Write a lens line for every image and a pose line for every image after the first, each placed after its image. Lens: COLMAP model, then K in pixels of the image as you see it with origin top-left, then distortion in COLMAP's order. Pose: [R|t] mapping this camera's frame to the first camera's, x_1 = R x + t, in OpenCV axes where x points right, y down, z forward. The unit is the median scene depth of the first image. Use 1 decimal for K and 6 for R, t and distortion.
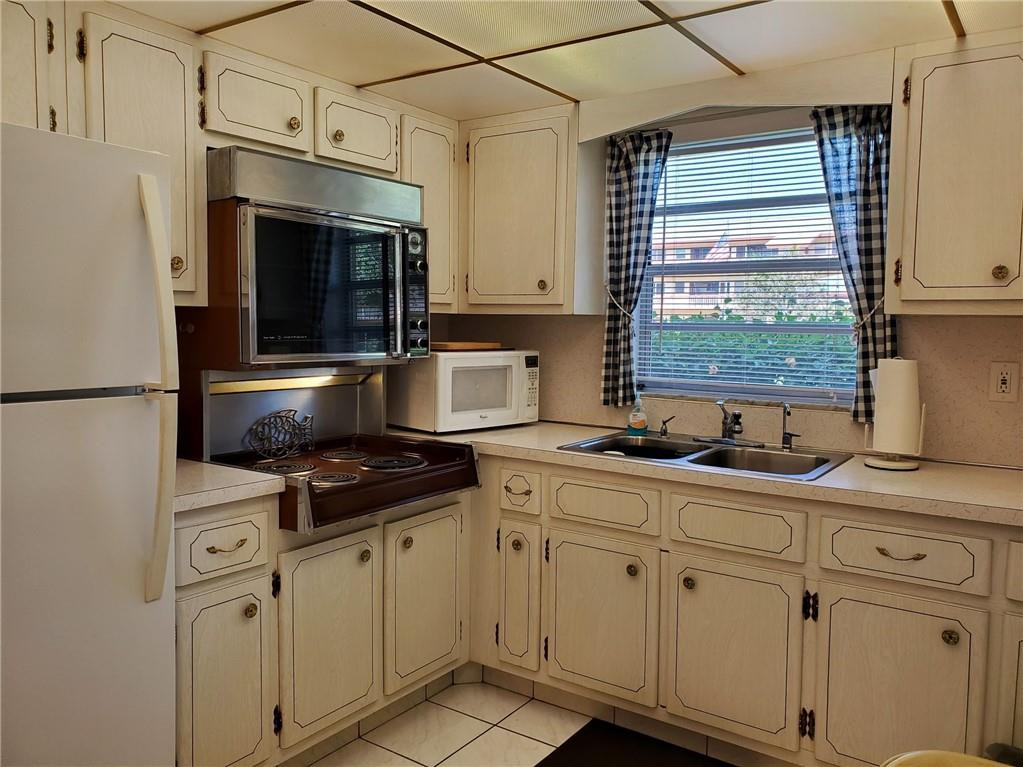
lens RADIAL K [[798.3, 0, 517.5], [0, 798.3, 370.4], [0, 0, 1]] dist [0.052075, -0.087649]
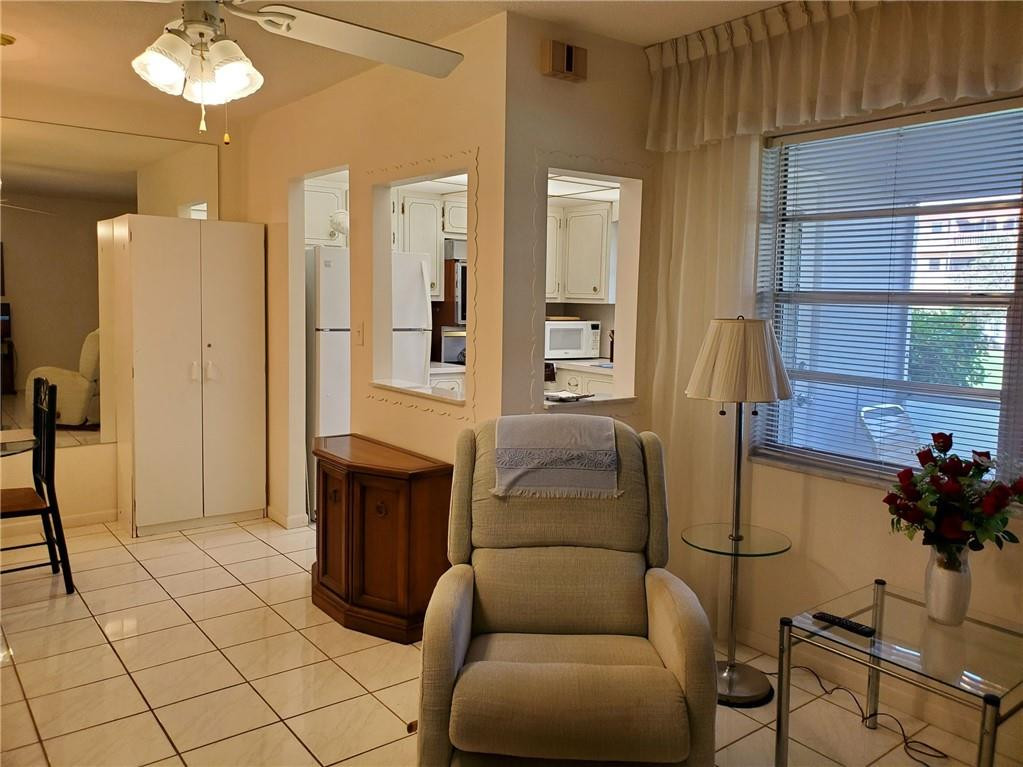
lens RADIAL K [[798.3, 0, 517.5], [0, 798.3, 370.4], [0, 0, 1]] dist [0.052075, -0.087649]
pose [[0.955494, 0.032693, -0.293193, 0.517085], [-0.024555, 0.999205, 0.031396, 0.048658], [0.293986, -0.022800, 0.955538, -1.192588]]
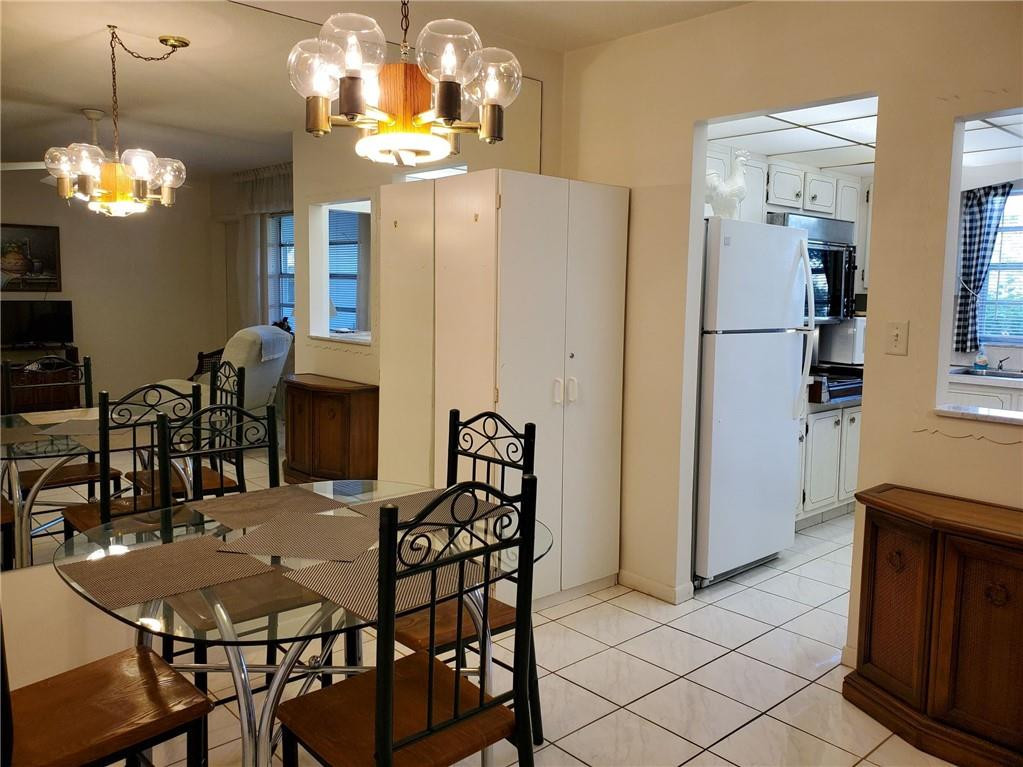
lens RADIAL K [[810.8, 0, 488.2], [0, 810.8, 368.0], [0, 0, 1]] dist [-0.022145, 0.004116]
pose [[0.966197, 0.025482, -0.256541, -0.462924], [-0.016968, 0.999231, 0.035346, 0.043115], [0.257244, -0.029799, 0.965887, -0.979562]]
